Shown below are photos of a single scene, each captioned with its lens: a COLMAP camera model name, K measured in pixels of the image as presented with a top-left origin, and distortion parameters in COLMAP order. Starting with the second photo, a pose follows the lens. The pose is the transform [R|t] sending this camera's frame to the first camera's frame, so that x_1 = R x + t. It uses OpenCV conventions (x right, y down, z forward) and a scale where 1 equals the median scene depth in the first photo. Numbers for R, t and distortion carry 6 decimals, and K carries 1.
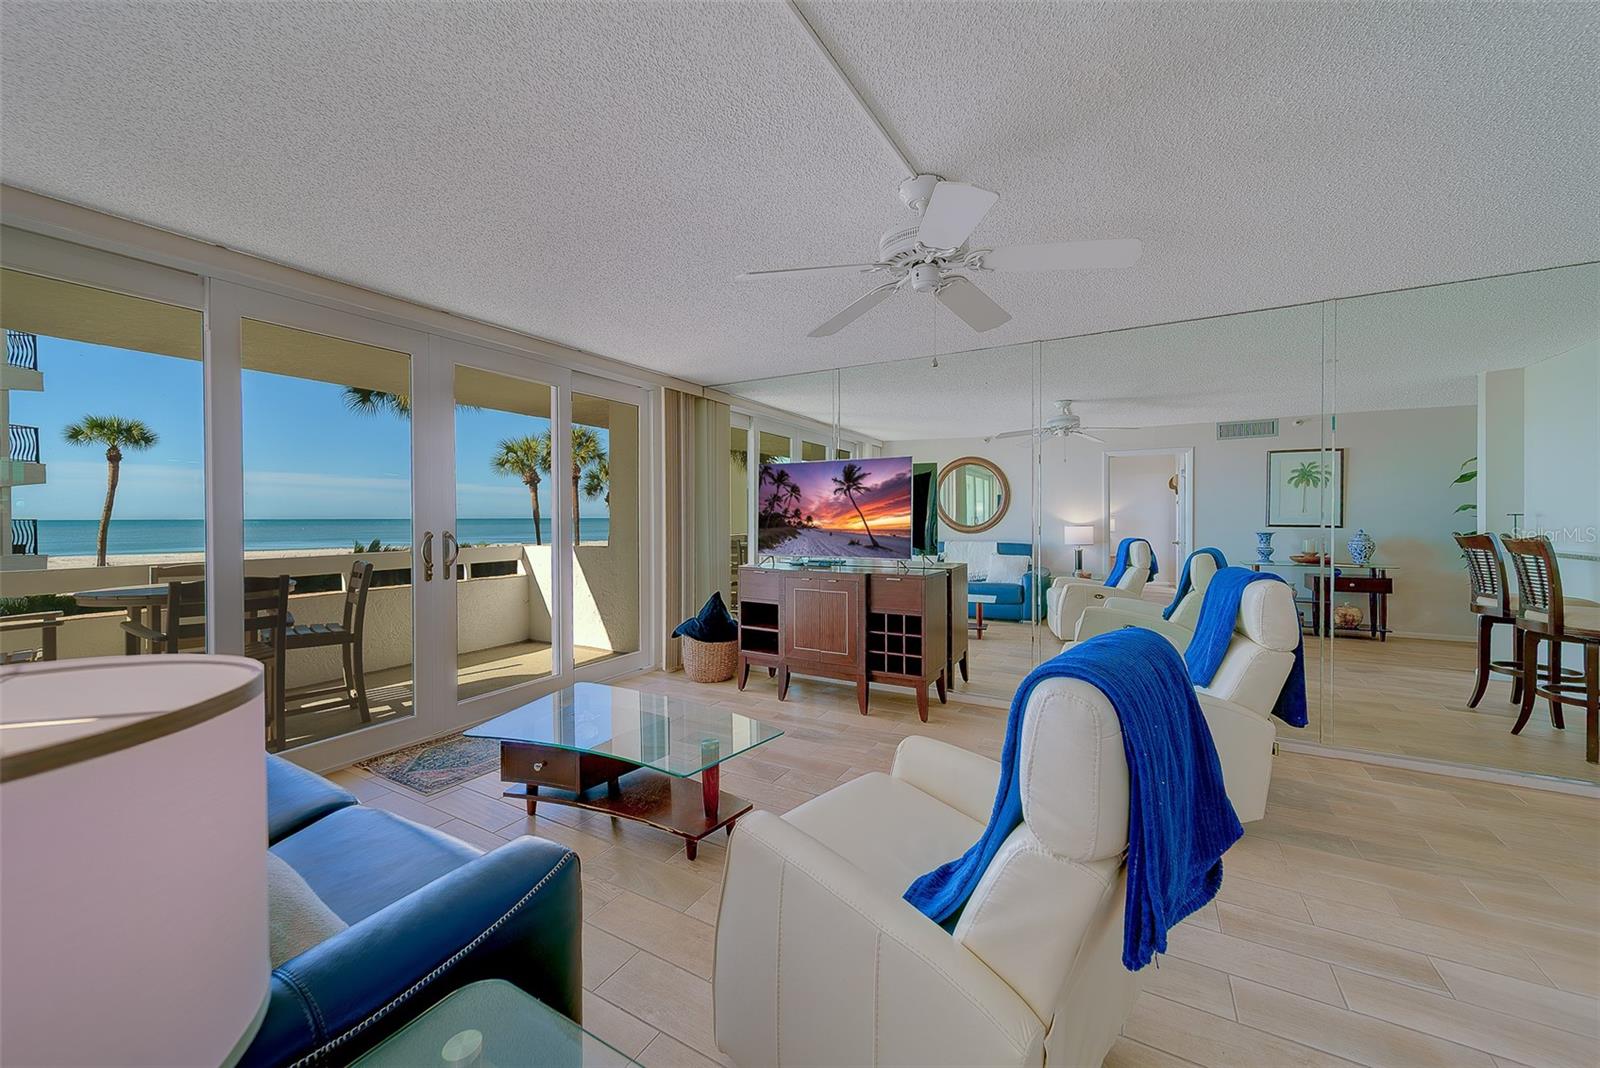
lens RADIAL K [[587.0, 0, 807.0], [0, 587.0, 528.5], [0, 0, 1]] dist [0.002132, 0.000123]
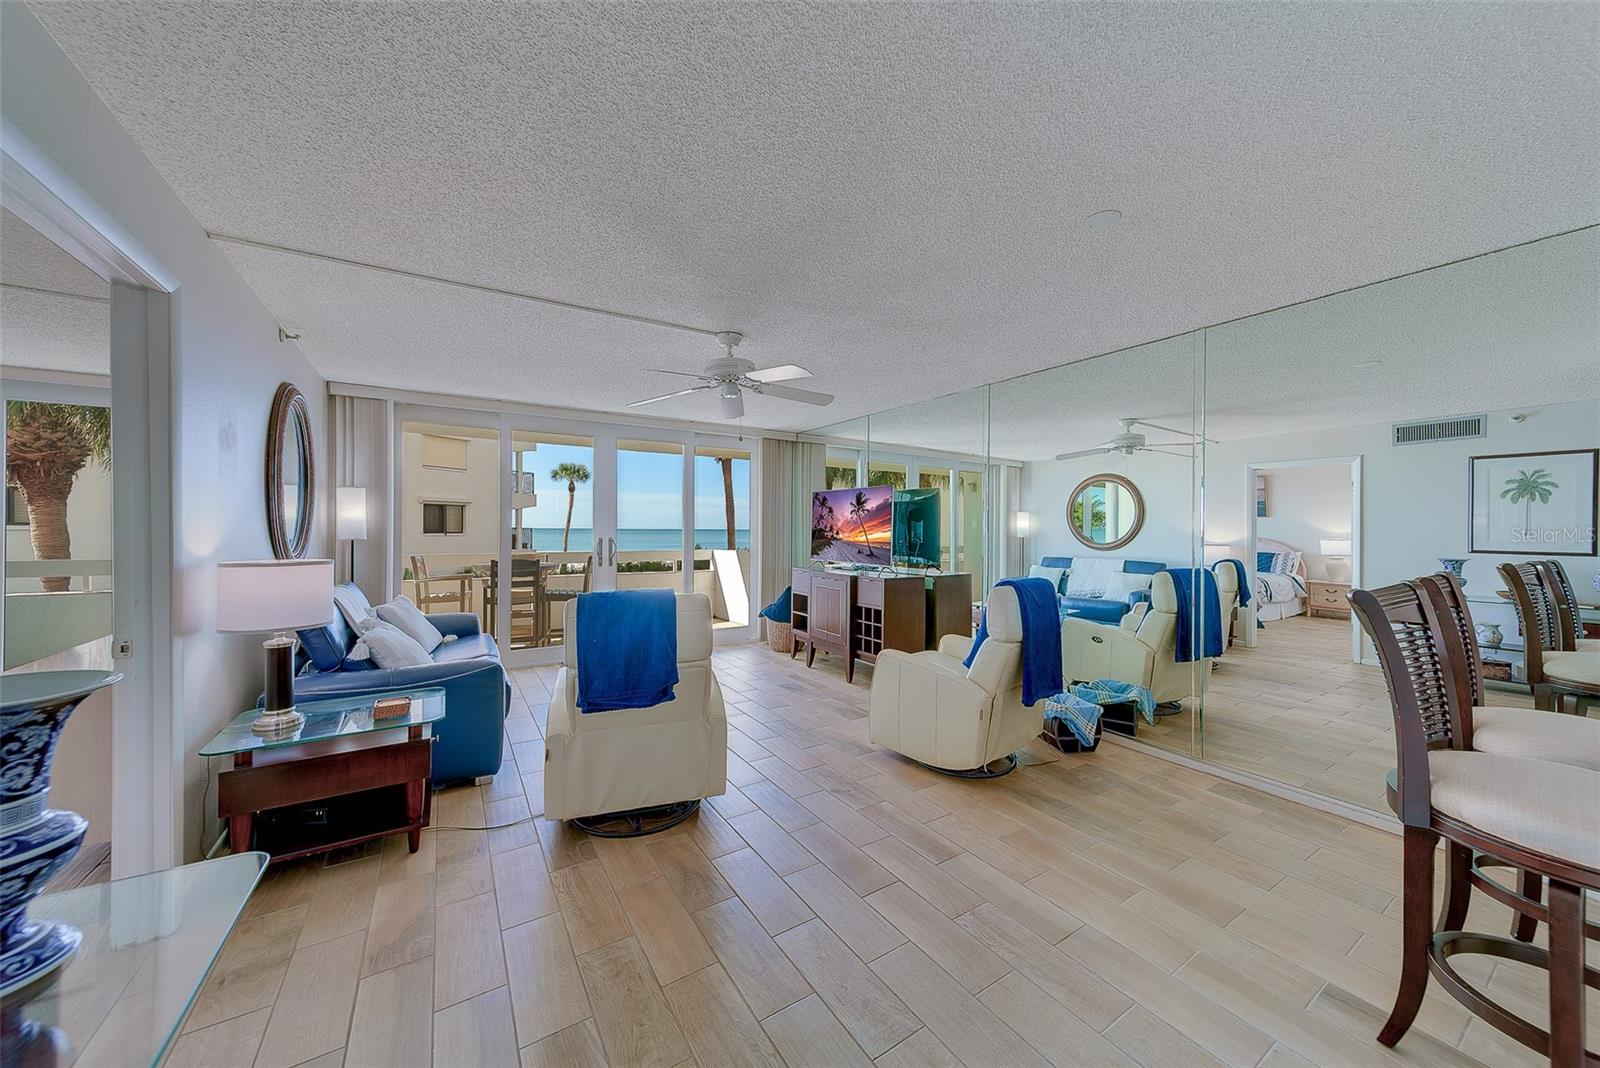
lens RADIAL K [[563.8, 0, 812.7], [0, 563.8, 535.4], [0, 0, 1]] dist [-0.000409, -0.000010]
pose [[0.885262, 0.015584, -0.464831, 0.538292], [-0.021349, 0.999747, -0.007140, -0.000781], [0.464602, 0.016244, 0.885370, -0.141940]]
